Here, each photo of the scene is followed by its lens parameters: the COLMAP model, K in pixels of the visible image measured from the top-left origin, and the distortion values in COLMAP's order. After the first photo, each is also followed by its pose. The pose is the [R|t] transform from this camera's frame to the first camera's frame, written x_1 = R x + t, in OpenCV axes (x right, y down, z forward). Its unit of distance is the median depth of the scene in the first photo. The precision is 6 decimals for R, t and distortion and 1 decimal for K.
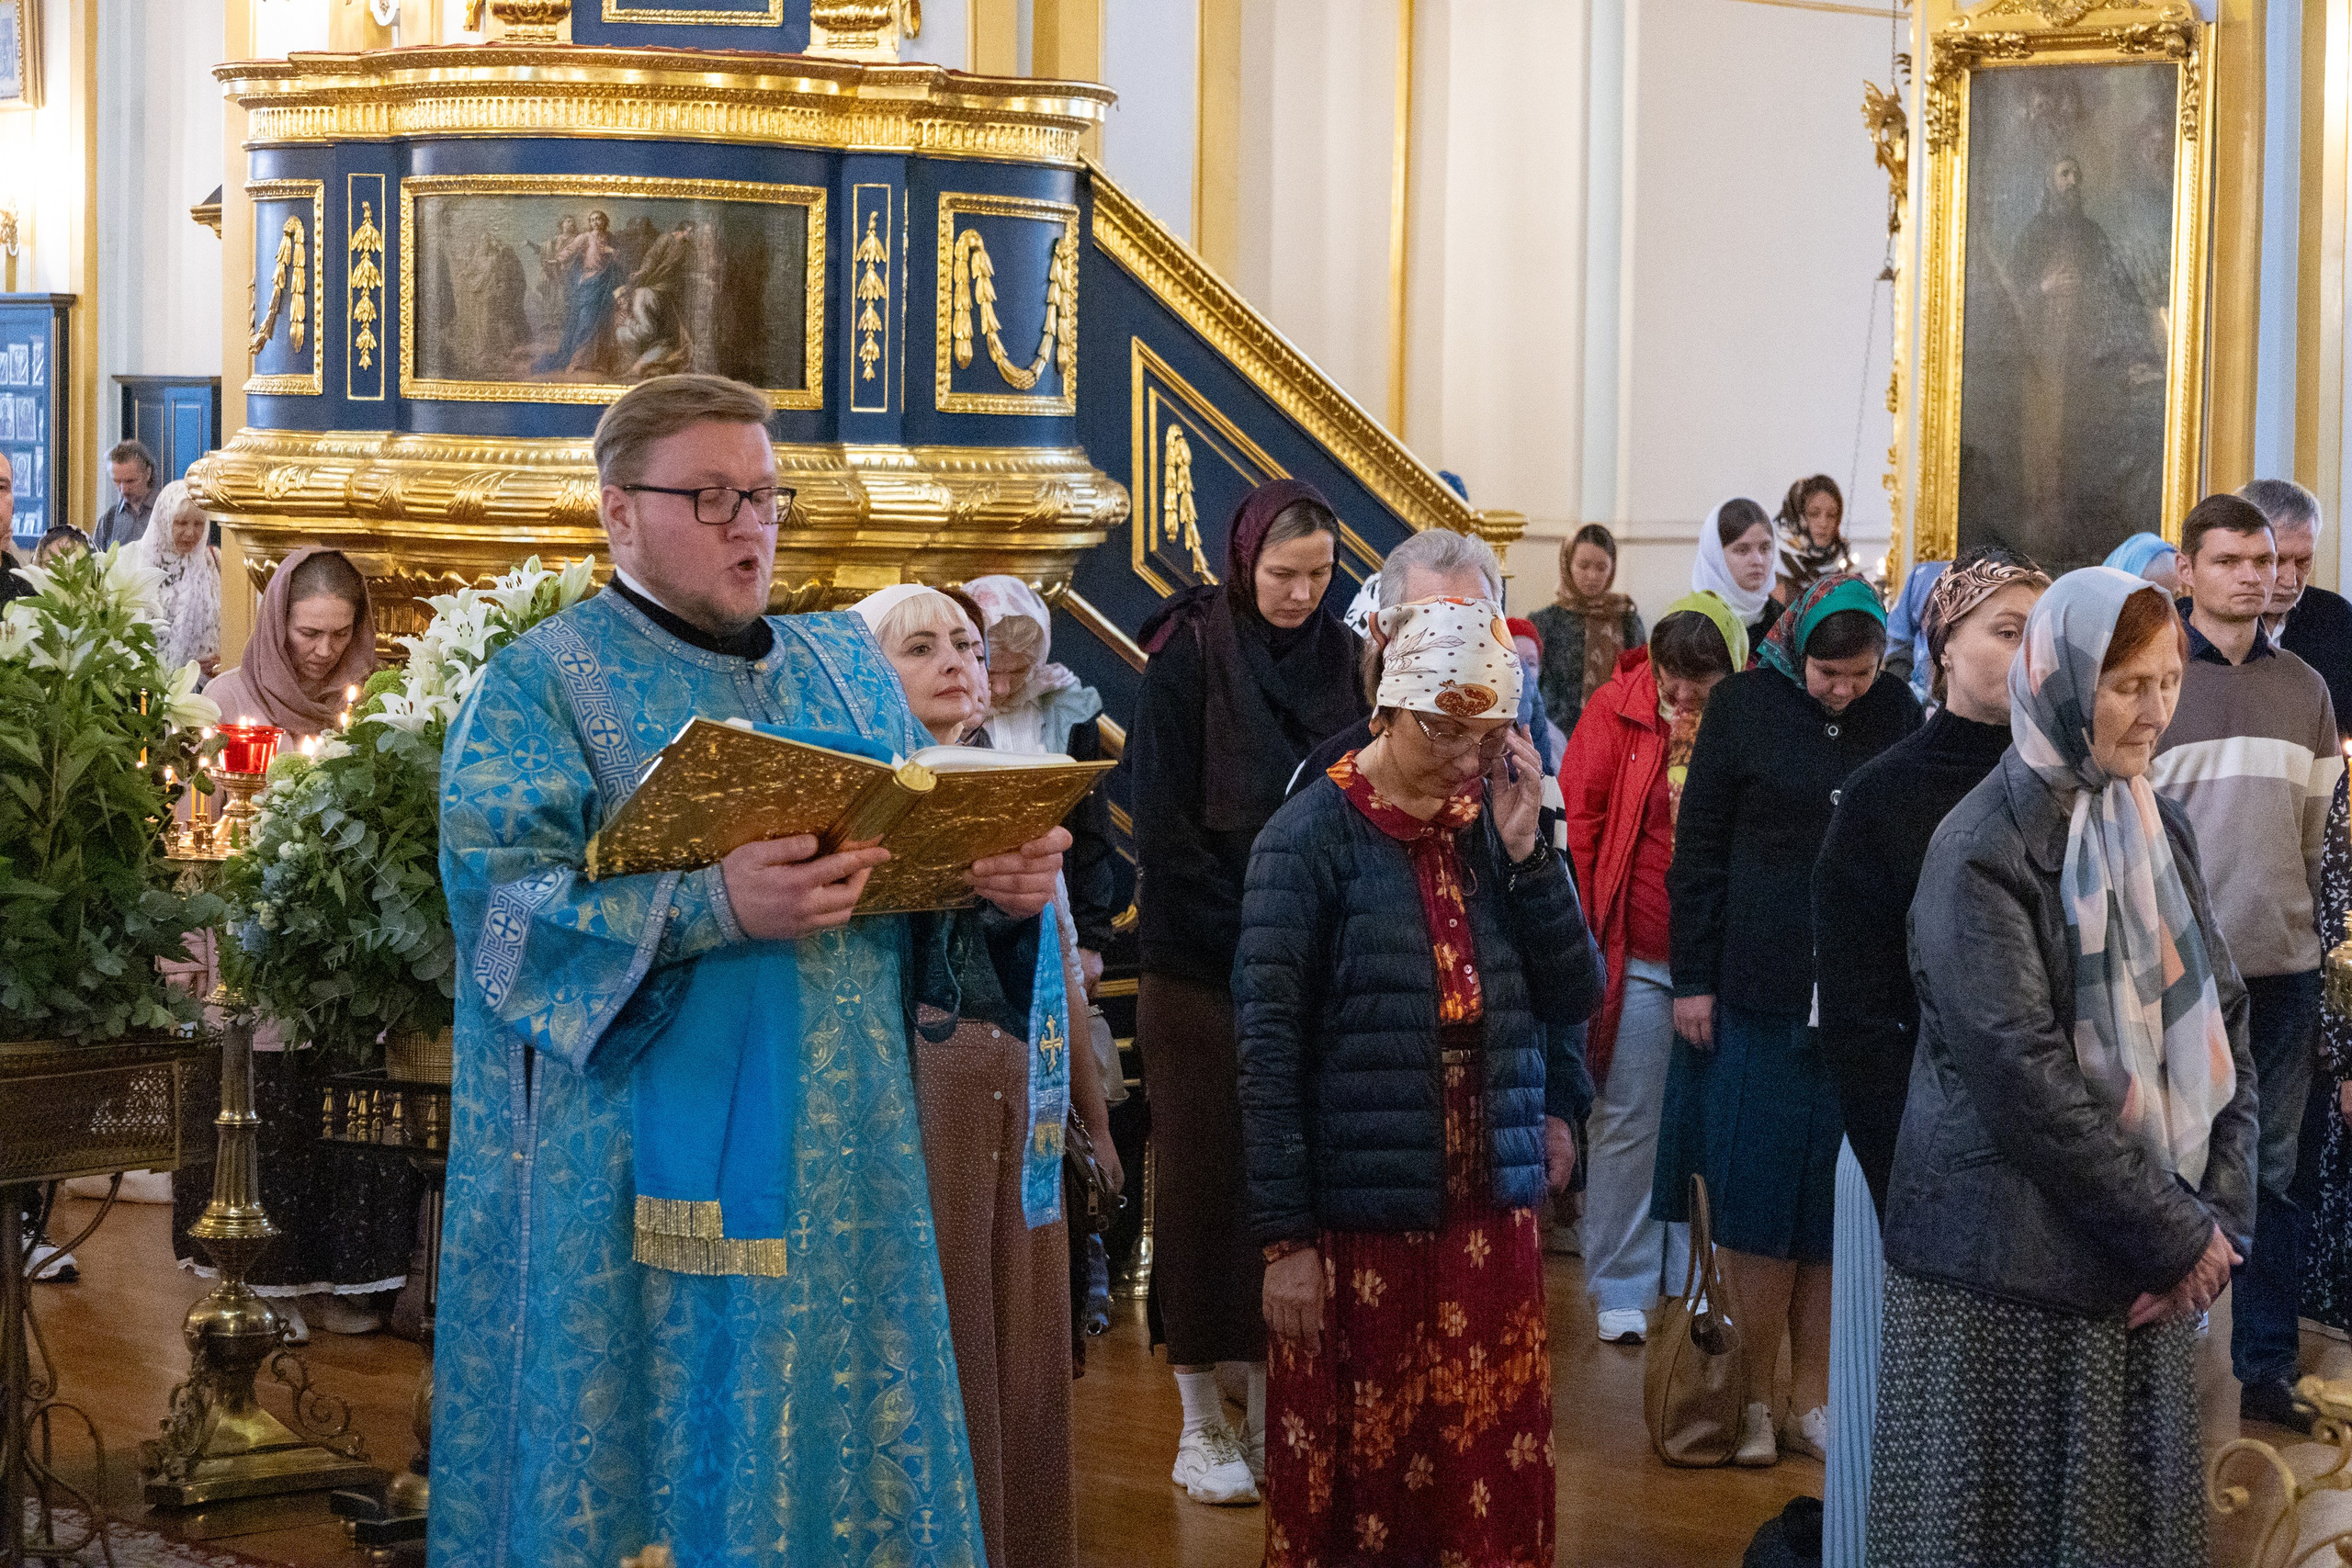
lens RADIAL K [[5349.3, 0, 1222.0], [0, 5349.3, 786.1], [0, 0, 1]] dist [0.022028, -0.066788]
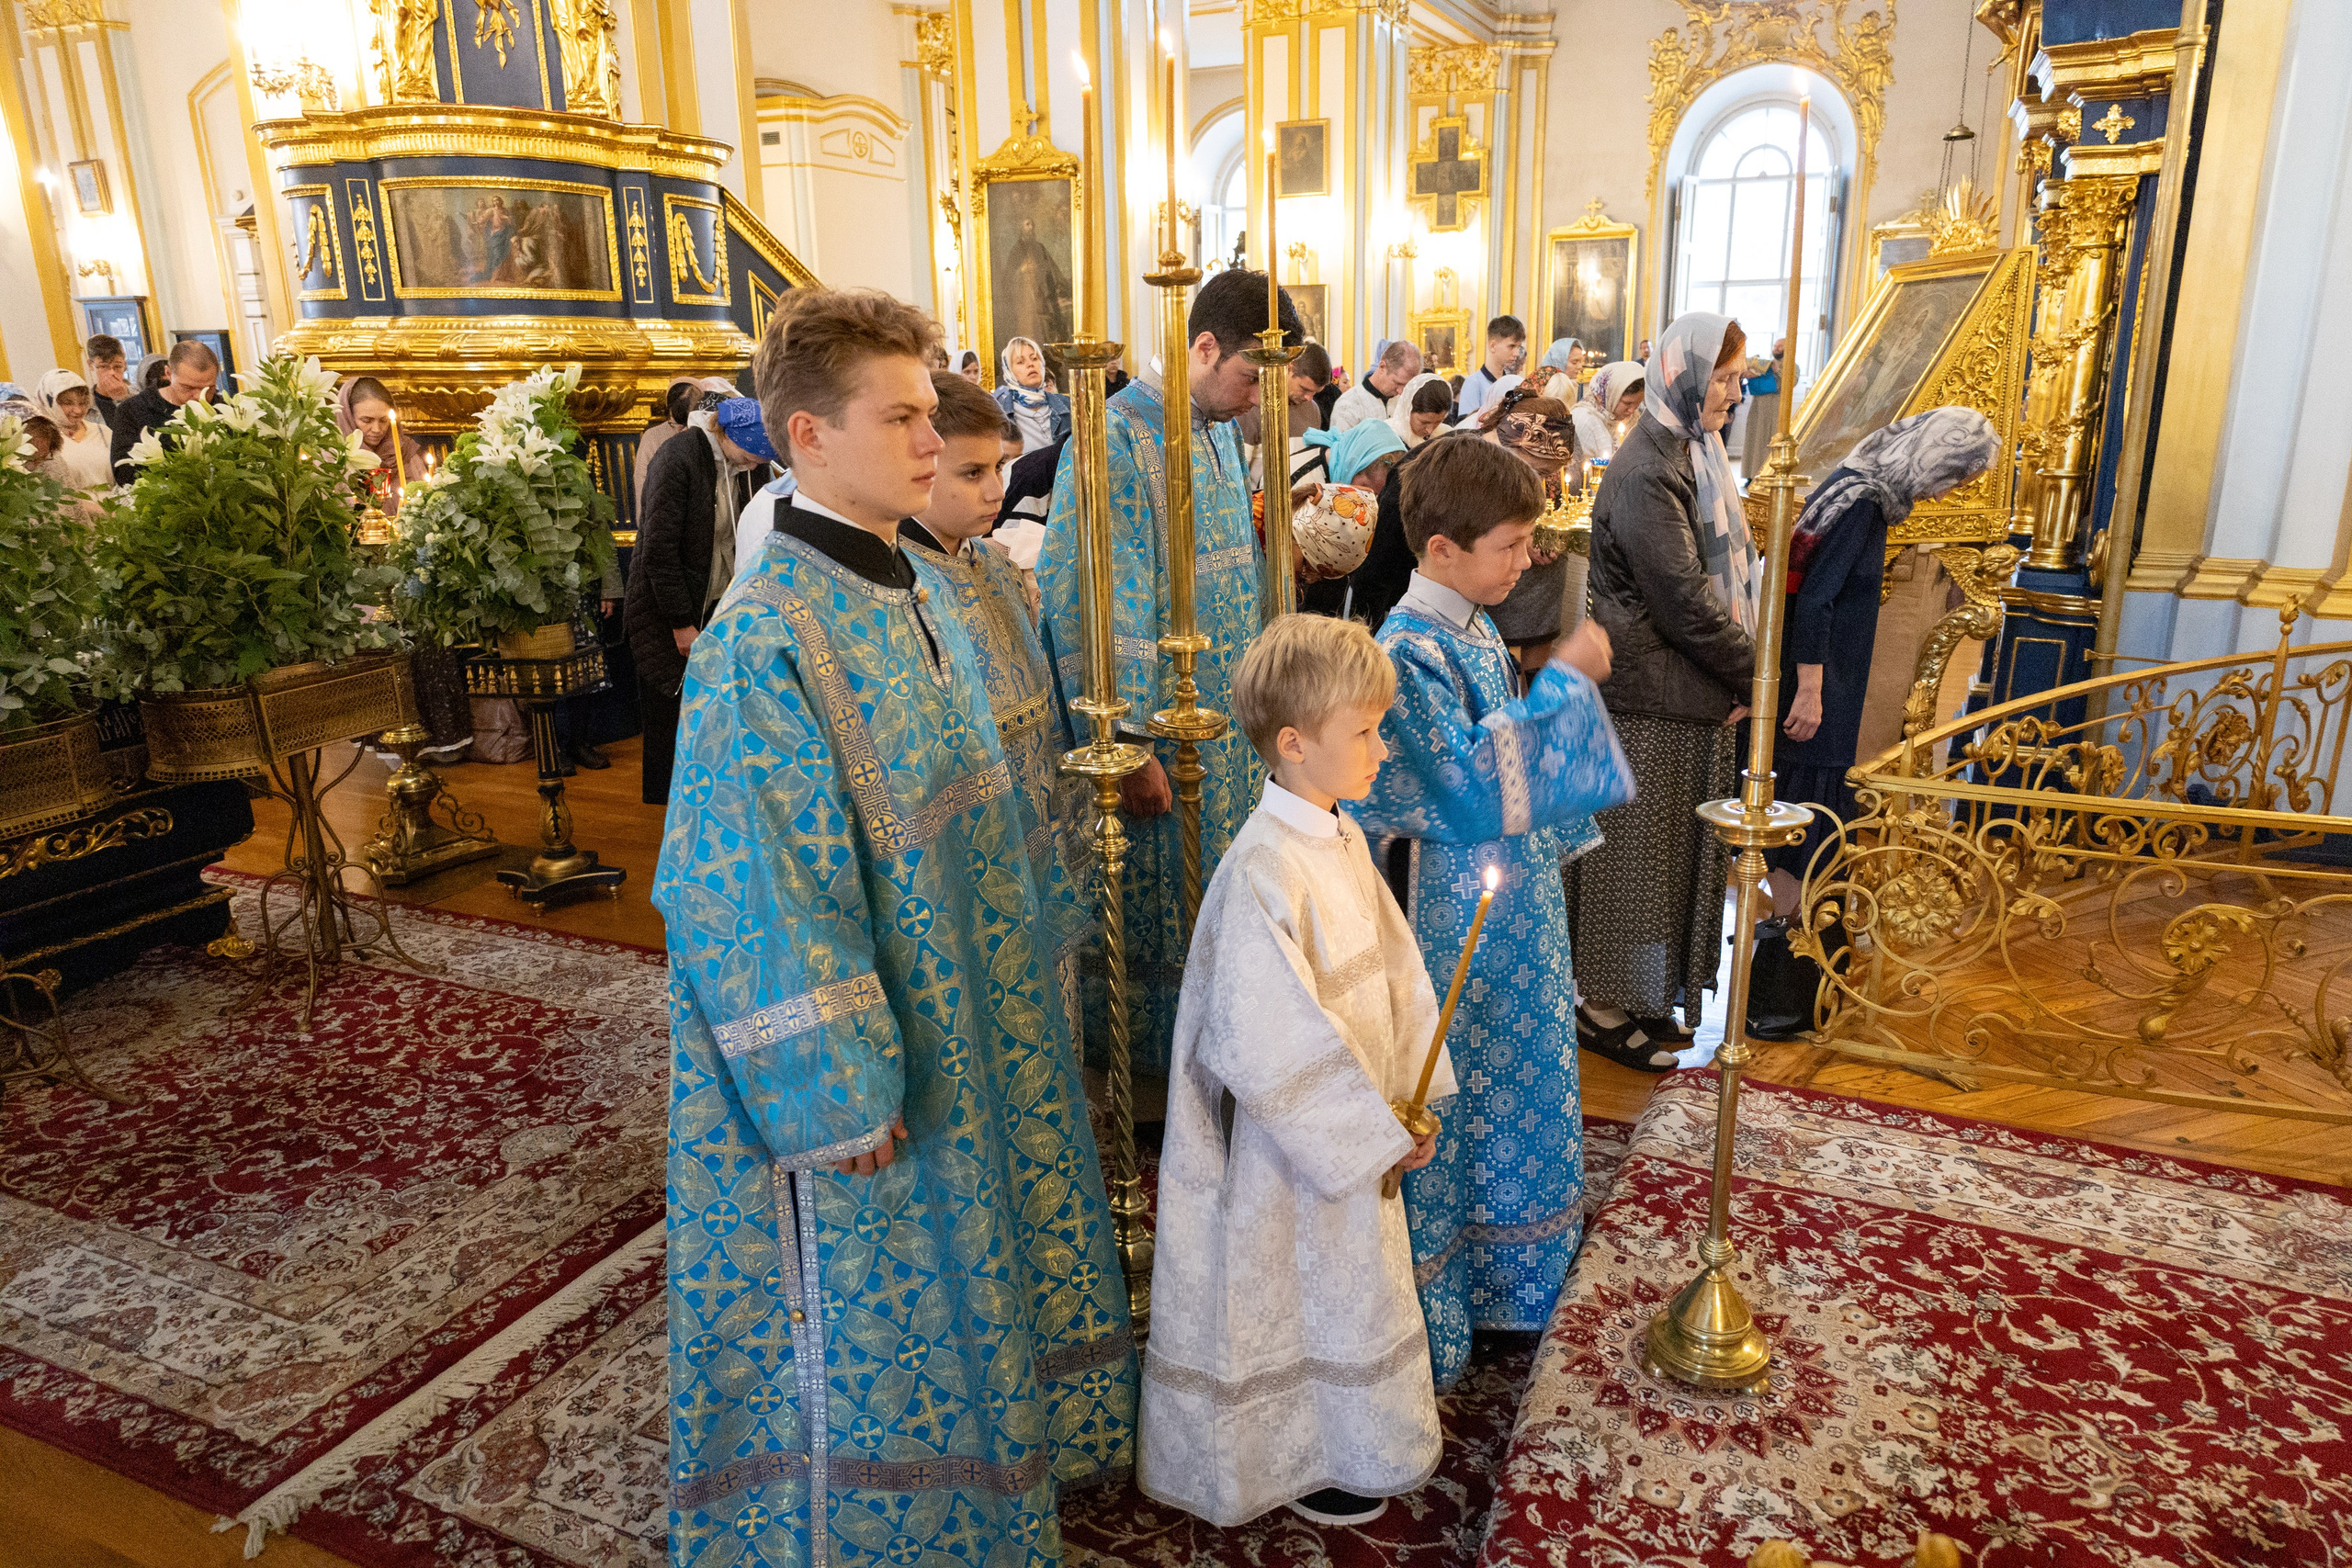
lens RADIAL K [[1528.8, 0, 1176.0], [0, 1528.8, 784.0], [0, 0, 1]] dist [0.021478, -0.007701]
pose [[0.931516, -0.124477, 0.341737, -0.101301], [0.051987, 0.975531, 0.213629, -0.003458], [-0.359967, -0.181233, 0.915193, 0.338455]]
